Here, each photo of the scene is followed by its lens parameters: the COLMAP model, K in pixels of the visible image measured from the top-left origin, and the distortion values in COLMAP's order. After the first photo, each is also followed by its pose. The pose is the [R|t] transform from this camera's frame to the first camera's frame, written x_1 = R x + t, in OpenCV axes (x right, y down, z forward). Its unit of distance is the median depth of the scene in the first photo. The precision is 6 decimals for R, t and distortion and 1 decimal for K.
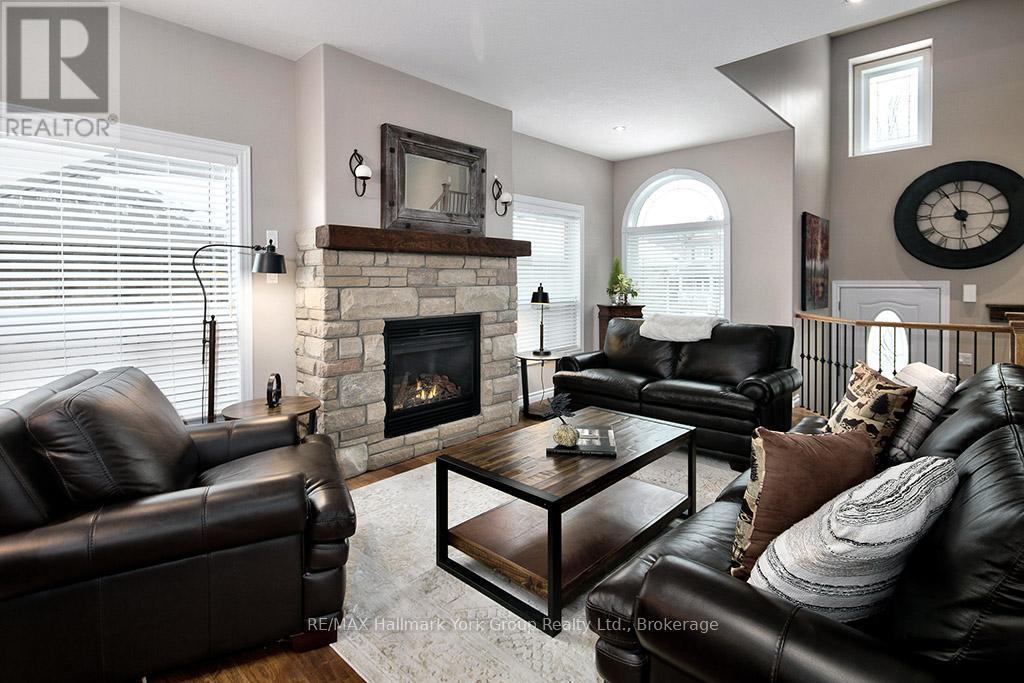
lens RADIAL K [[499.2, 0, 506.8], [0, 499.2, 281.3], [0, 0, 1]] dist [0.002085, 0.000152]
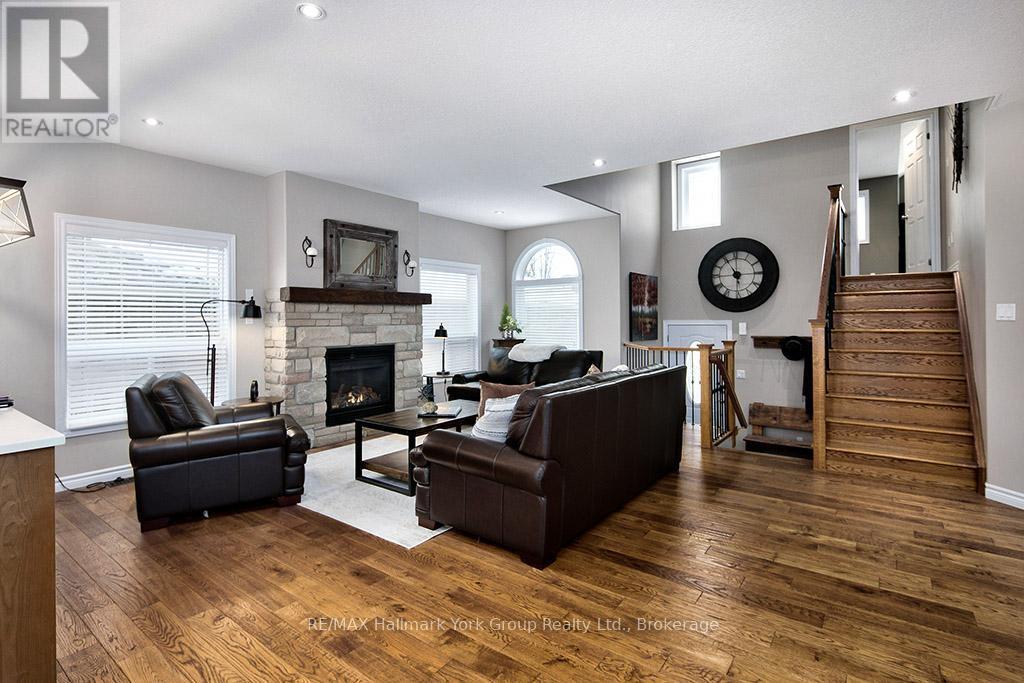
lens RADIAL K [[499.2, 0, 507.8], [0, 499.2, 313.7], [0, 0, 1]] dist [0.002085, 0.000152]
pose [[0.994207, -0.002243, 0.107457, 0.121713], [0.003721, 0.999901, -0.013554, -0.002964], [-0.107416, 0.013875, 0.994117, -0.488224]]
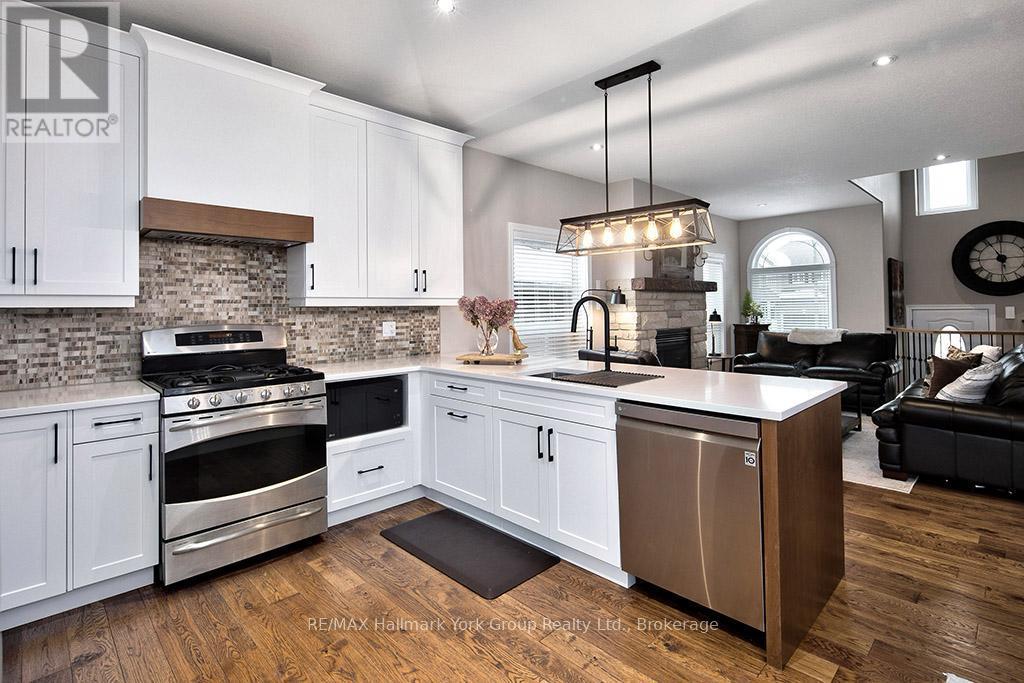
lens RADIAL K [[499.2, 0, 507.9], [0, 499.2, 296.1], [0, 0, 1]] dist [0.002085, 0.000152]
pose [[0.998908, -0.012069, -0.045131, -0.588894], [0.010819, 0.999554, -0.027822, 0.000979], [0.045447, 0.027303, 0.998594, -0.657488]]
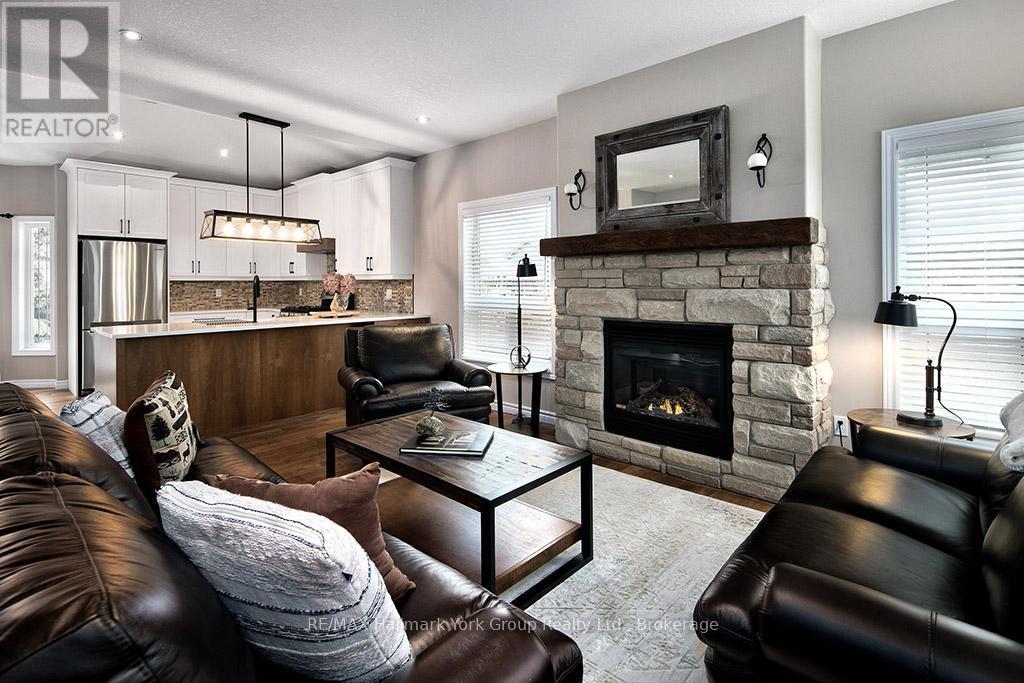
lens RADIAL K [[499.2, 0, 508.3], [0, 499.2, 284.0], [0, 0, 1]] dist [0.002085, 0.000152]
pose [[0.012678, 0.001647, -0.999918, 0.712215], [-0.002812, 0.999995, 0.001611, 0.001810], [0.999916, 0.002792, 0.012682, 0.680504]]
